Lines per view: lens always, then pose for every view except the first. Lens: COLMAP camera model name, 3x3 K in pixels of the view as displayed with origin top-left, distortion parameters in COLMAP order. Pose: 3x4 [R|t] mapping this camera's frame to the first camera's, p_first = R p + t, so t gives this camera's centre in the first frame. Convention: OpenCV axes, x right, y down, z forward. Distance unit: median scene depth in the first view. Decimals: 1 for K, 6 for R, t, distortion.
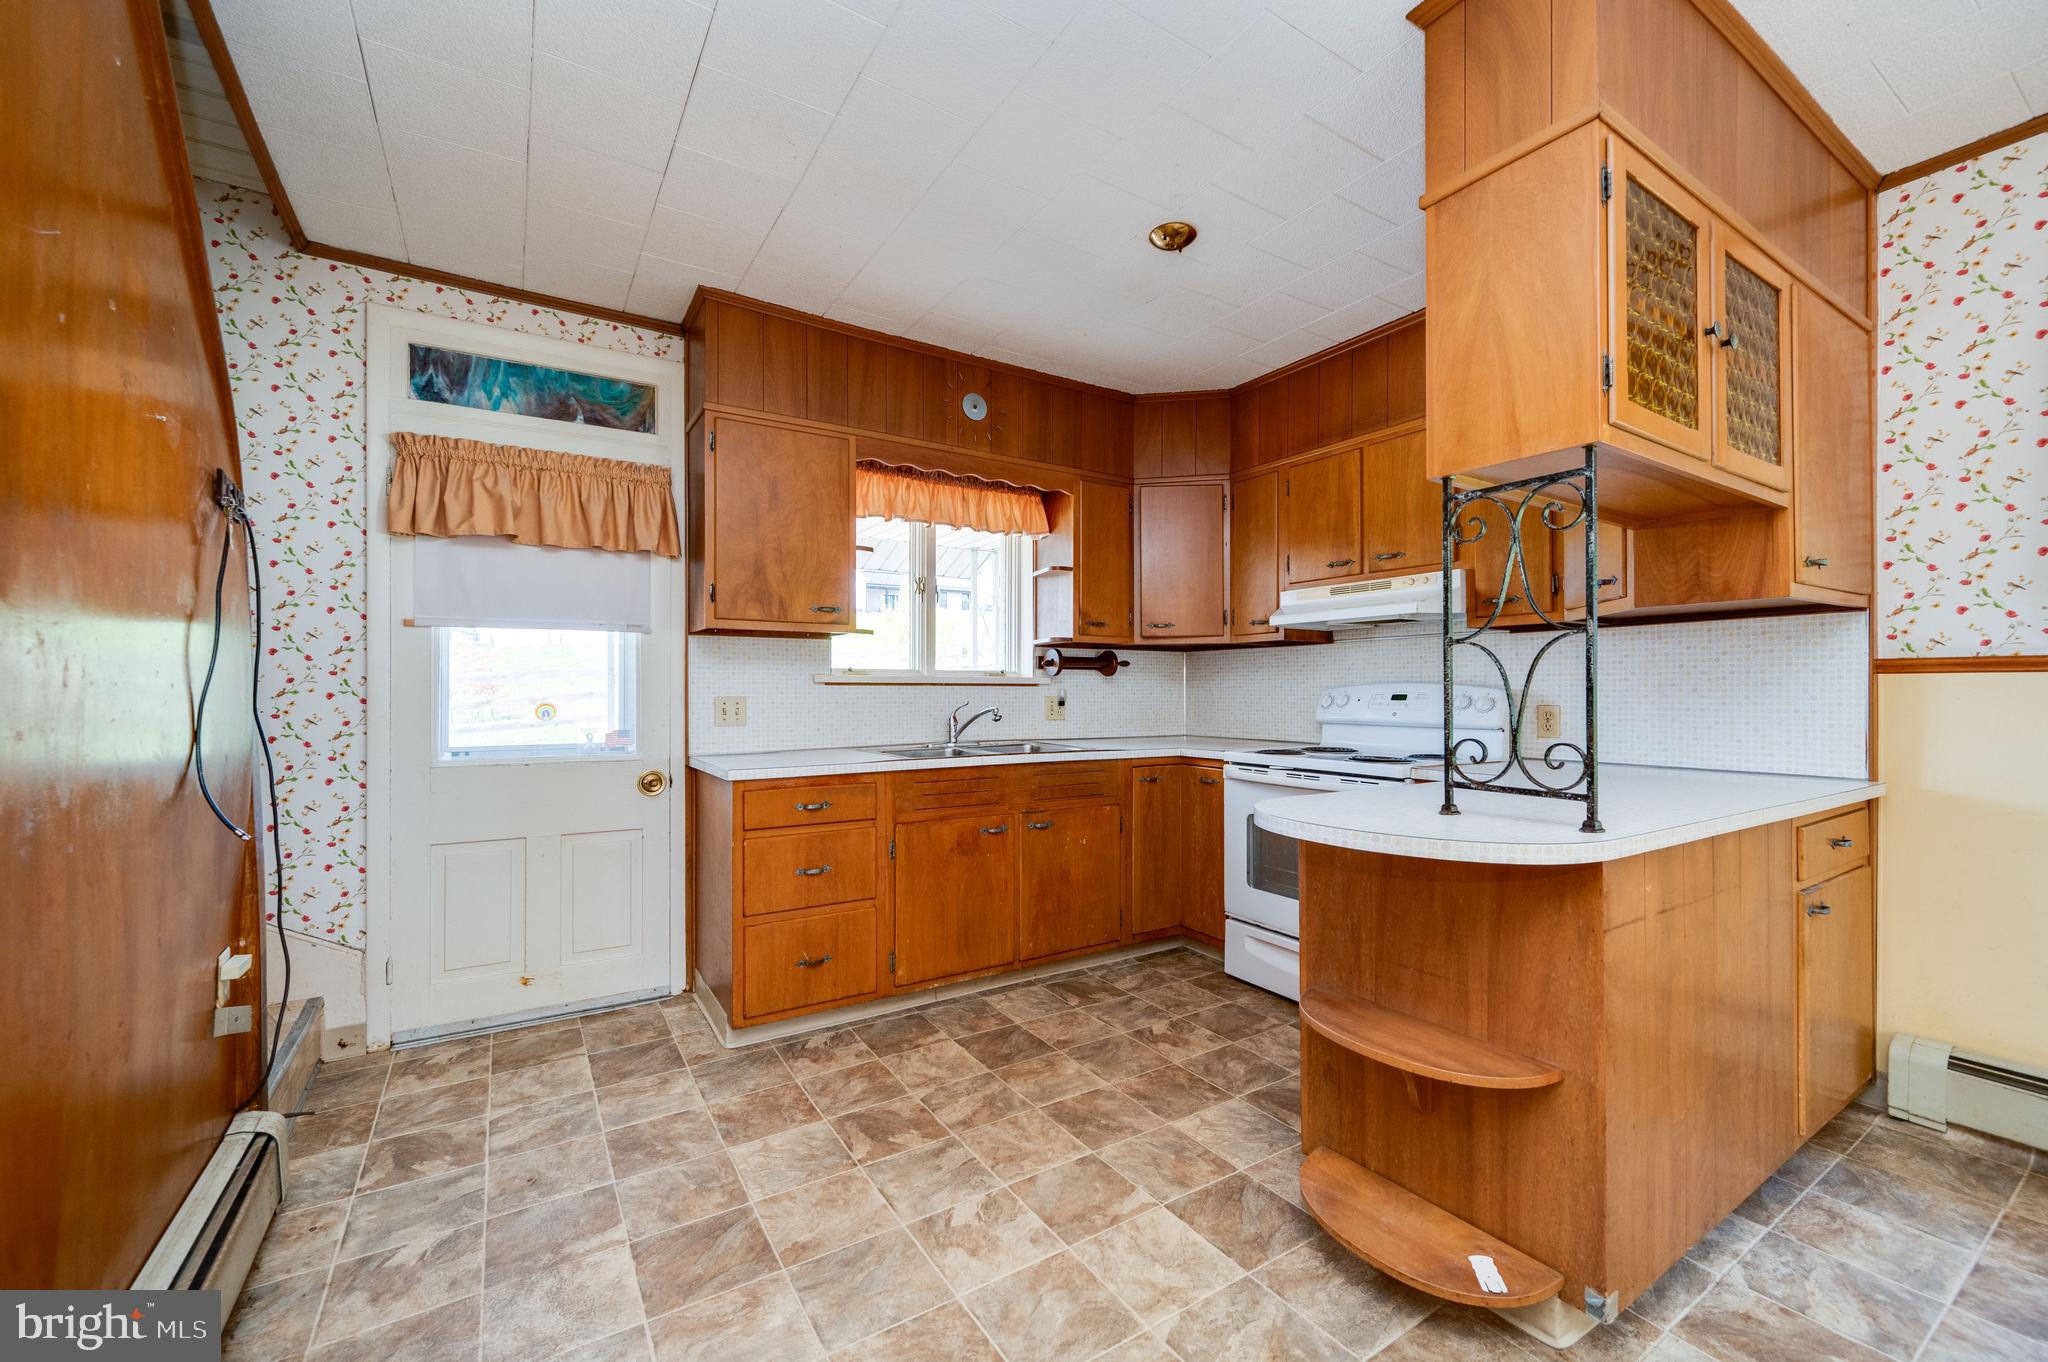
lens RADIAL K [[826.9, 0, 1022.0], [0, 826.9, 686.3], [0, 0, 1]] dist [-0.002159, -0.000450]
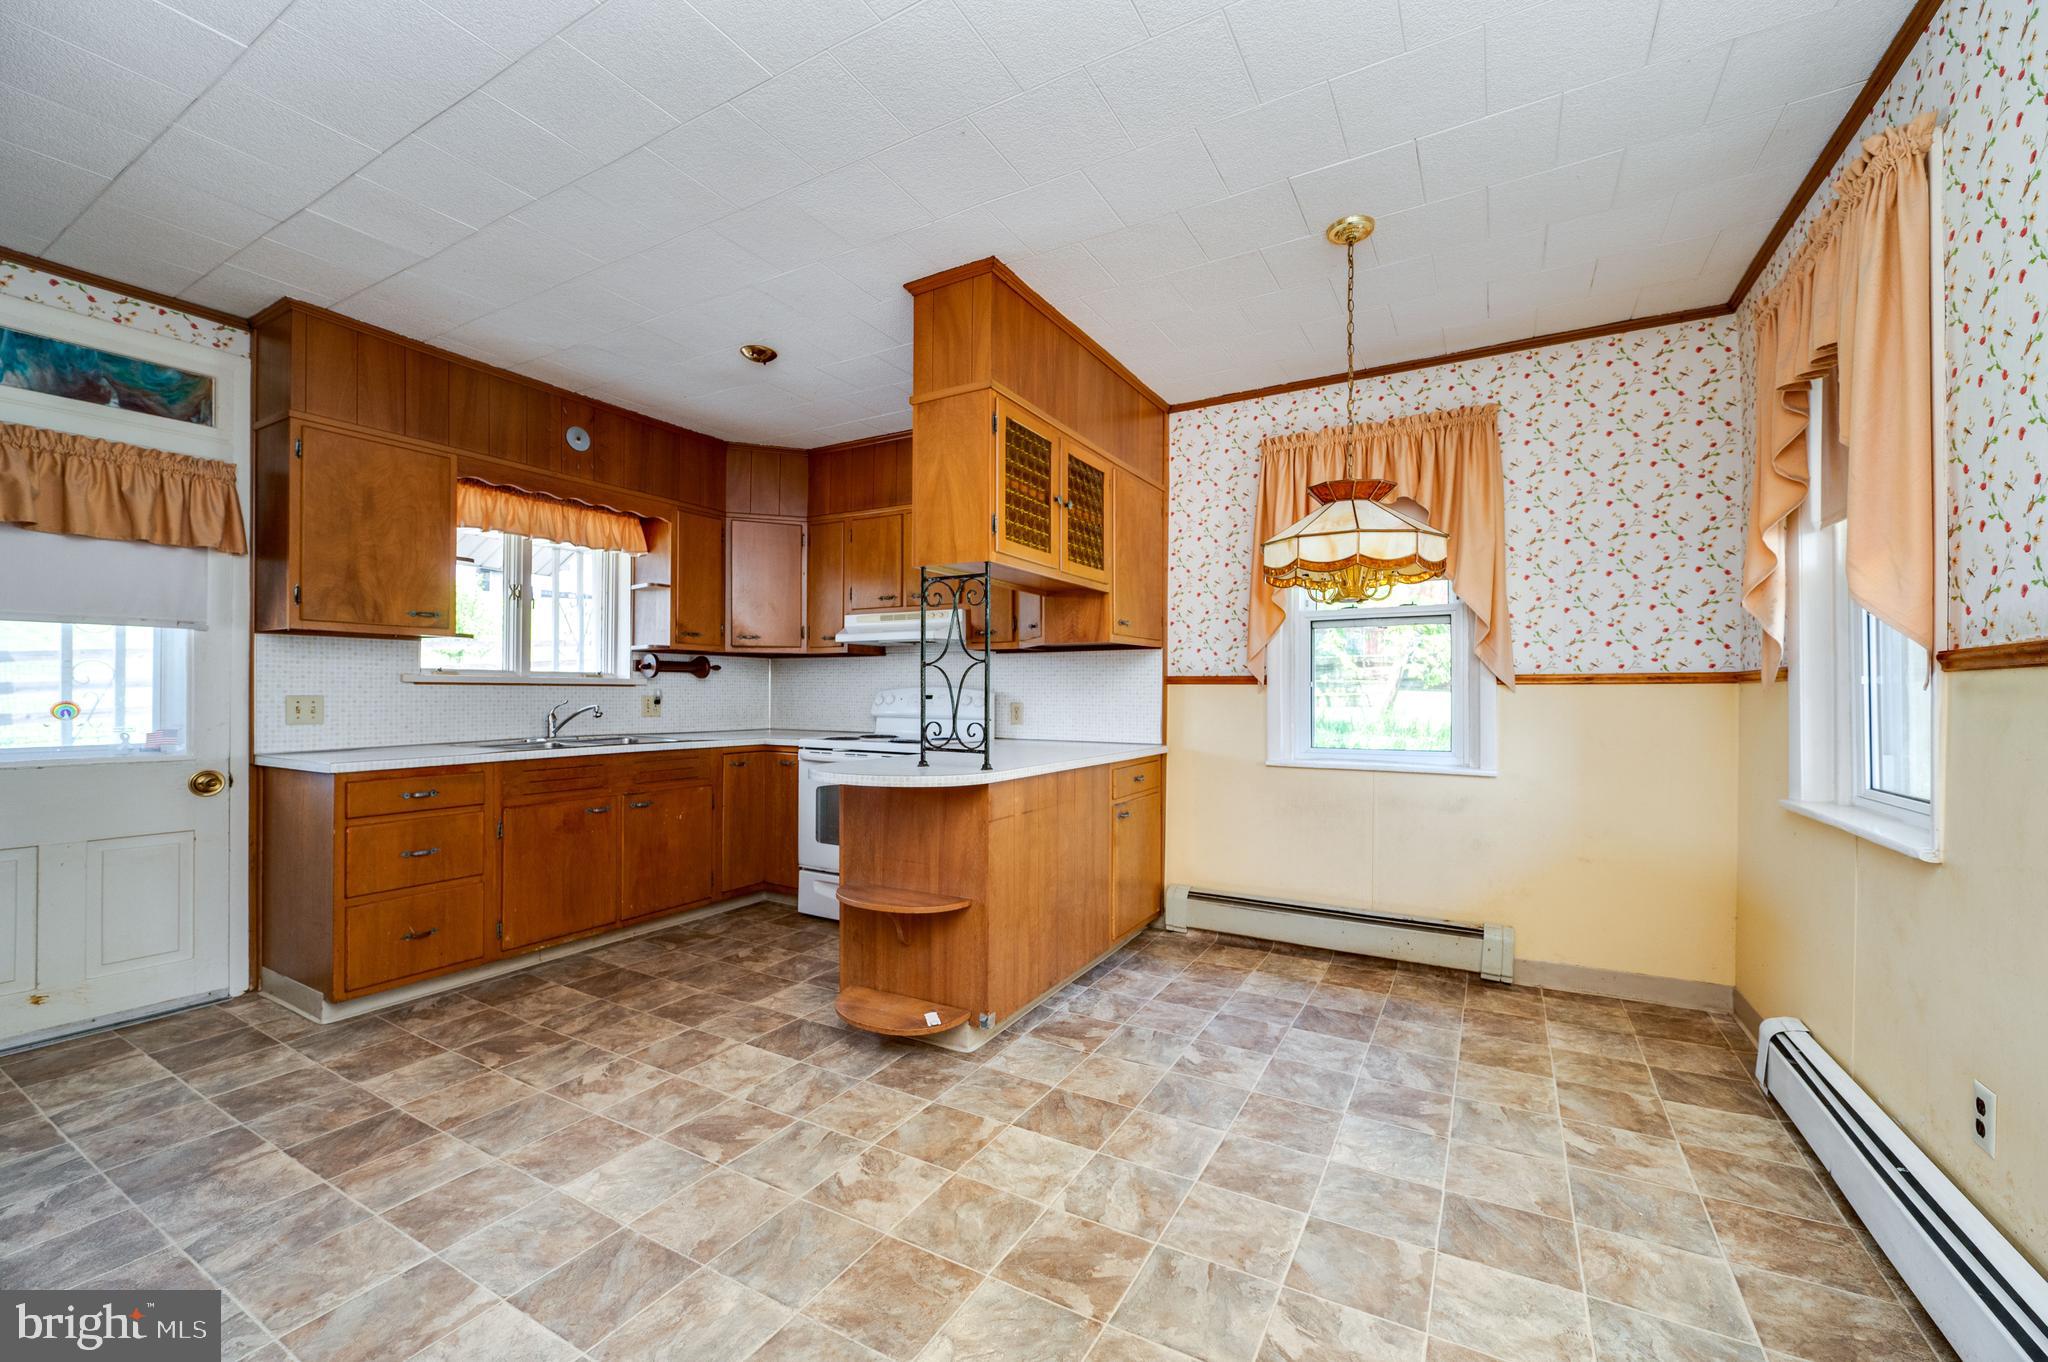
lens RADIAL K [[826.9, 0, 1023.9], [0, 826.9, 688.6], [0, 0, 1]] dist [-0.002159, -0.000450]
pose [[0.884782, 0.006632, 0.465957, -0.047995], [-0.008107, 0.999966, 0.001161, -0.004197], [-0.465934, -0.004804, 0.884807, -0.319707]]
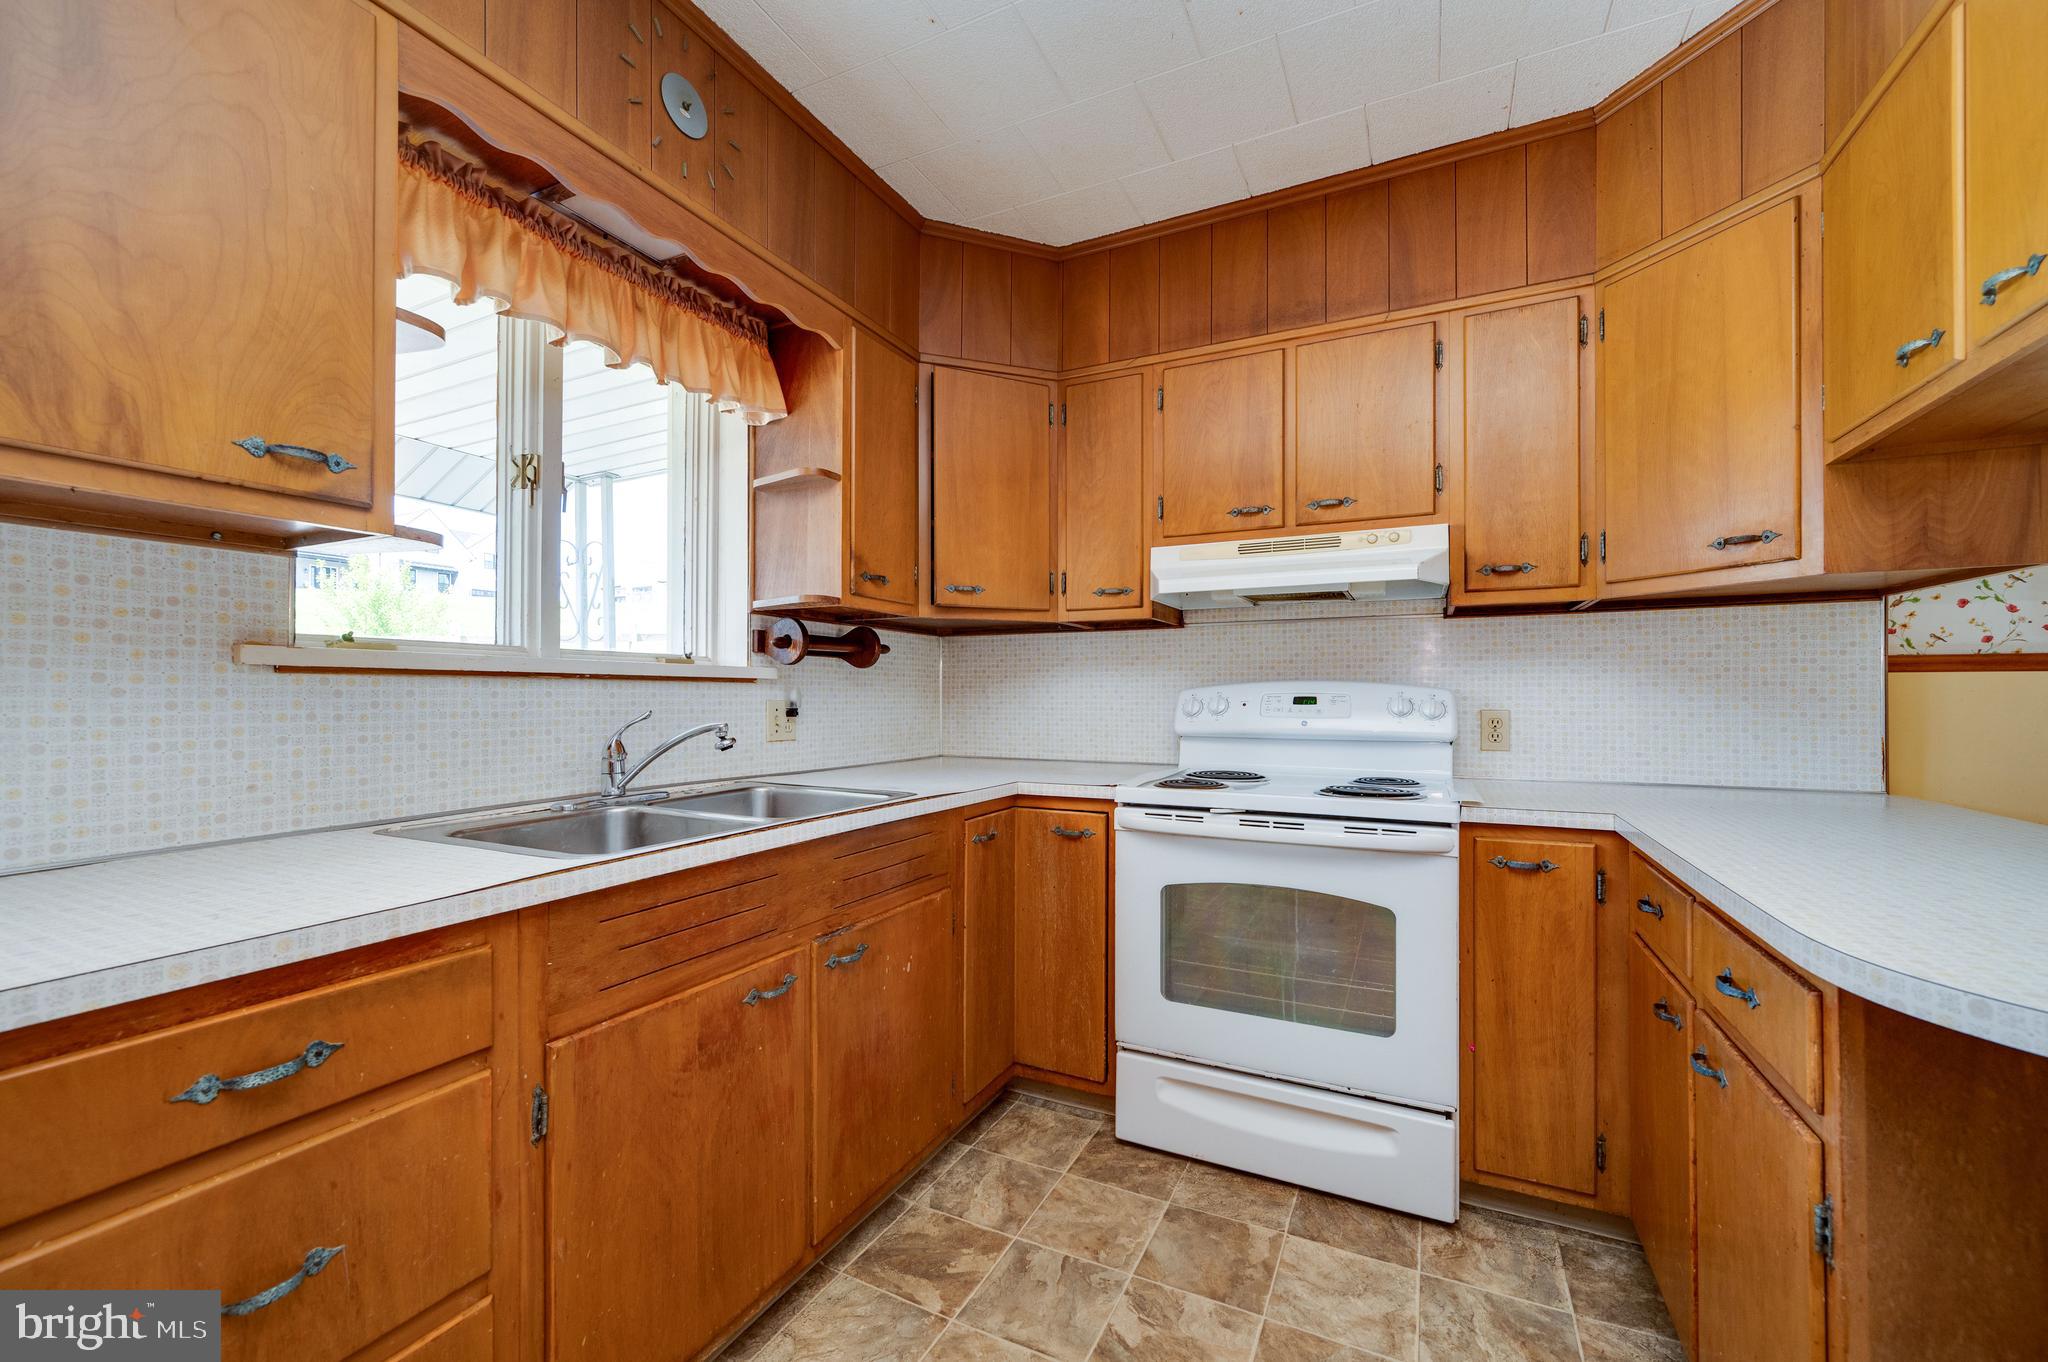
lens RADIAL K [[826.9, 0, 1024.9], [0, 826.9, 691.9], [0, 0, 1]] dist [-0.002159, -0.000450]
pose [[0.852569, 0.002966, 0.522606, -0.157812], [-0.003605, 0.999993, 0.000204, 0.006700], [-0.522602, -0.002058, 0.852574, 0.545283]]
